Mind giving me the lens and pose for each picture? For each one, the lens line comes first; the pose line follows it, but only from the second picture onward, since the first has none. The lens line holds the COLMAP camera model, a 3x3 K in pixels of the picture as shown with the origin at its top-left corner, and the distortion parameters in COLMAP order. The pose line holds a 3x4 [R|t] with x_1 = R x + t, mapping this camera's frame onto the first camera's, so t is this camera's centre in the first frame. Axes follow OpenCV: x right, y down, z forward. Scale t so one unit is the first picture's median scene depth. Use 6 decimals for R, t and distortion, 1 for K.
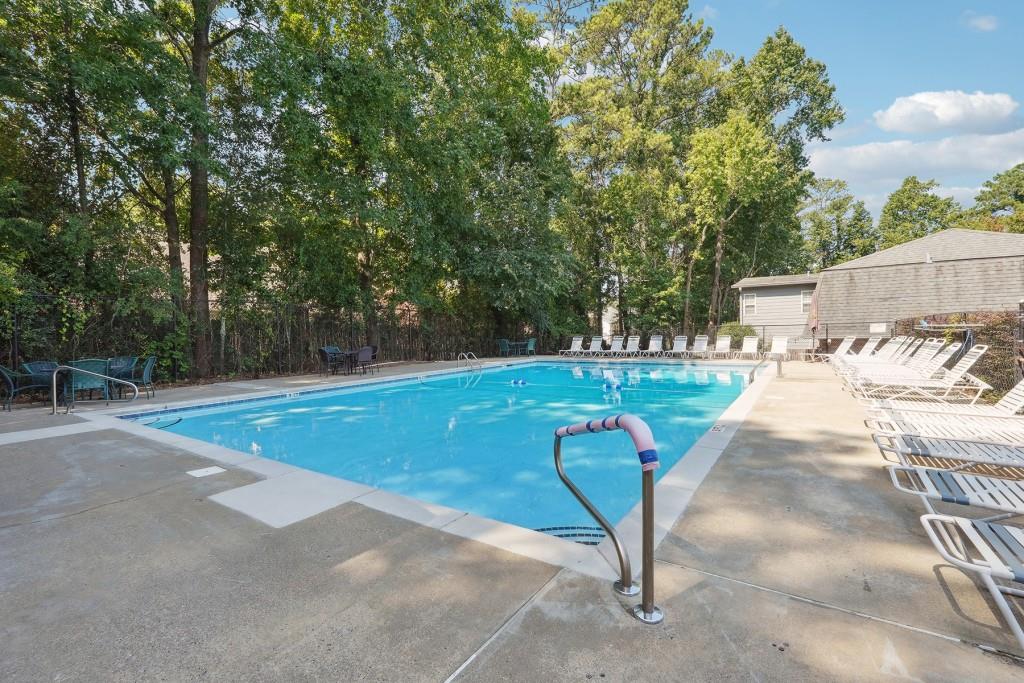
lens RADIAL K [[442.7, 0, 512.0], [0, 442.7, 346.4], [0, 0, 1]] dist [-0.017681, 0.001715]
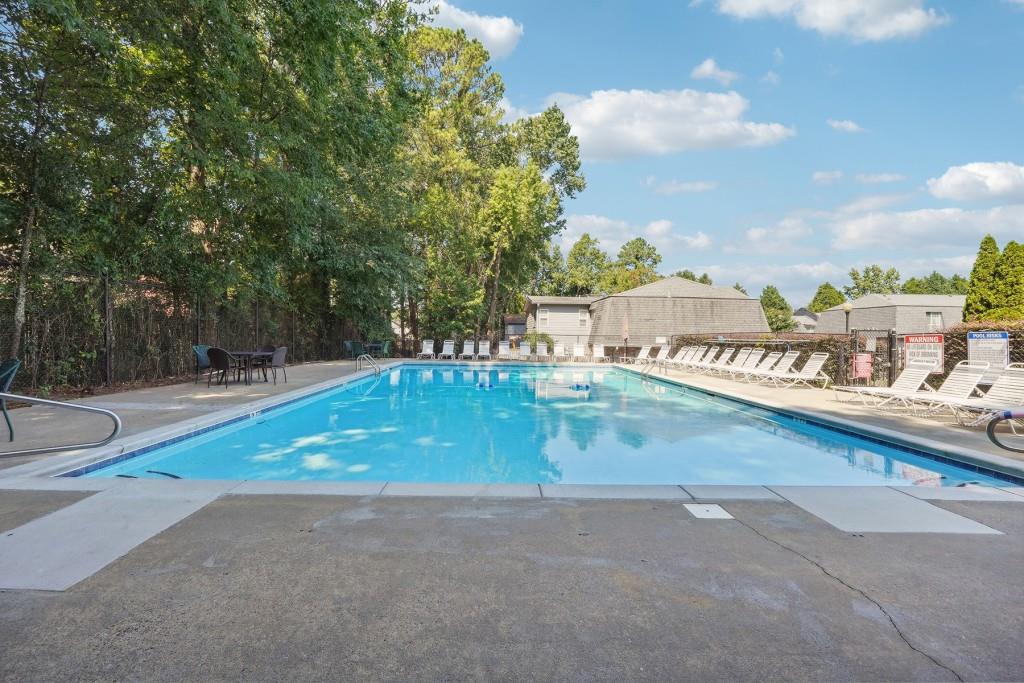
lens RADIAL K [[413.3, 0, 510.6], [0, 413.3, 344.4], [0, 0, 1]] dist [0.000011, -0.000023]
pose [[0.821193, 0.021757, 0.570235, -0.174376], [-0.015262, 0.999753, -0.016166, 0.000923], [-0.570446, 0.004573, 0.821322, 0.073850]]
